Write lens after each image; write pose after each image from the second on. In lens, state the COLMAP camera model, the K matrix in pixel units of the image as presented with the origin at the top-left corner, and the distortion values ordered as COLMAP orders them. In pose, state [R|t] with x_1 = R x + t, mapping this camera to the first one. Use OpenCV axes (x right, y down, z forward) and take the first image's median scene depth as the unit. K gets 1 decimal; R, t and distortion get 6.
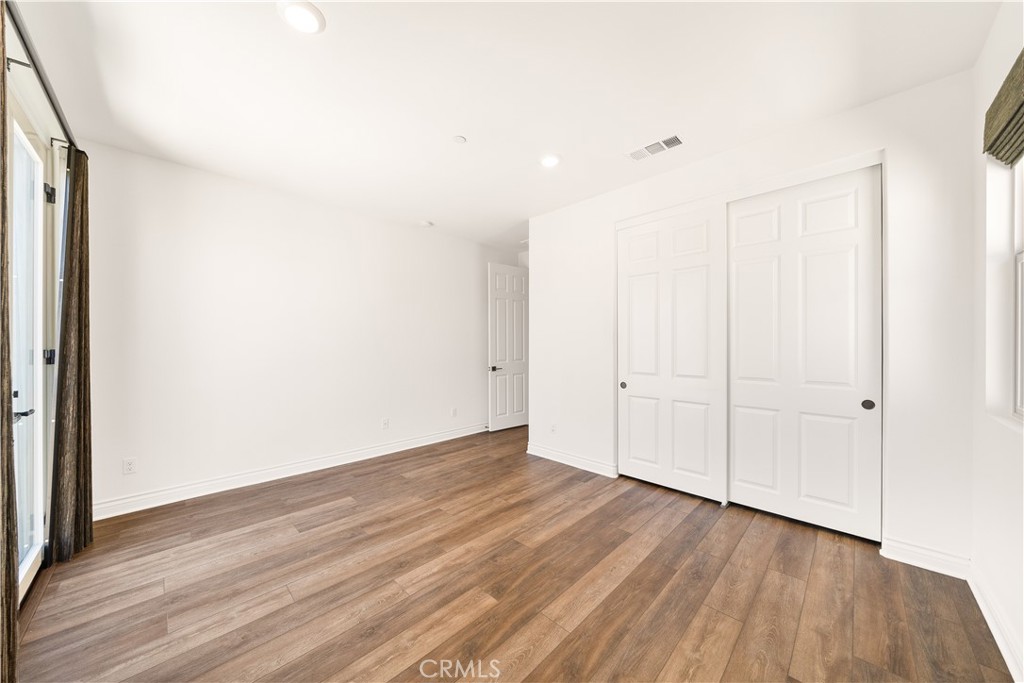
lens RADIAL K [[345.8, 0, 512.9], [0, 345.8, 344.0], [0, 0, 1]] dist [0.000306, -0.000017]
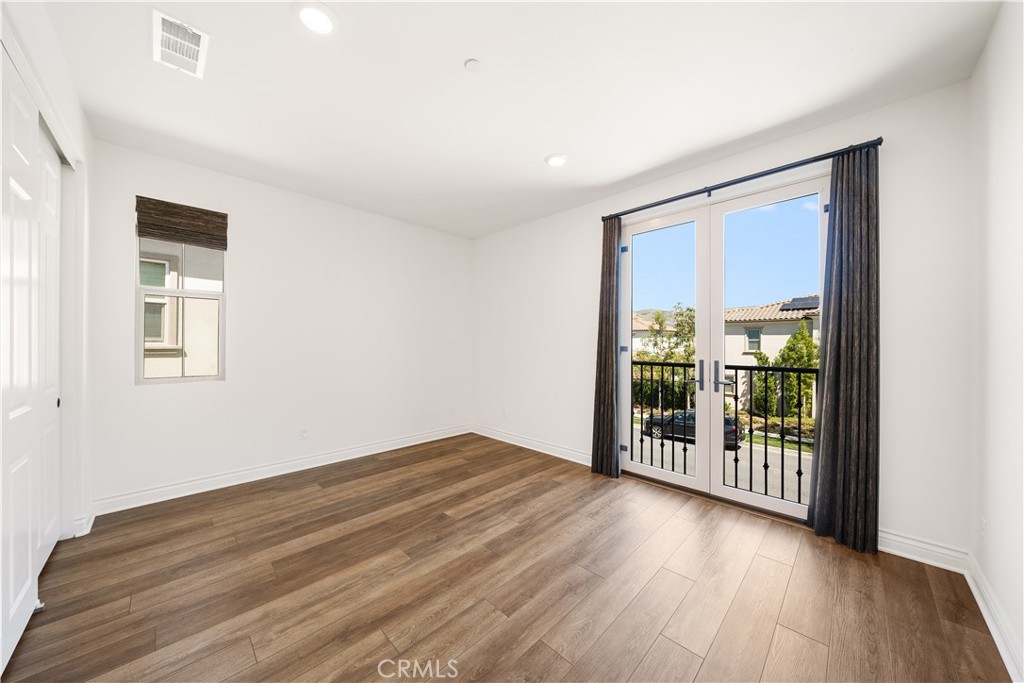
lens RADIAL K [[345.8, 0, 511.1], [0, 345.8, 343.0], [0, 0, 1]] dist [0.000306, -0.000017]
pose [[-0.999984, -0.000331, 0.005699, -0.307846], [-0.000334, 1.000000, -0.000458, 0.003407], [-0.005699, -0.000460, -0.999984, 2.222894]]
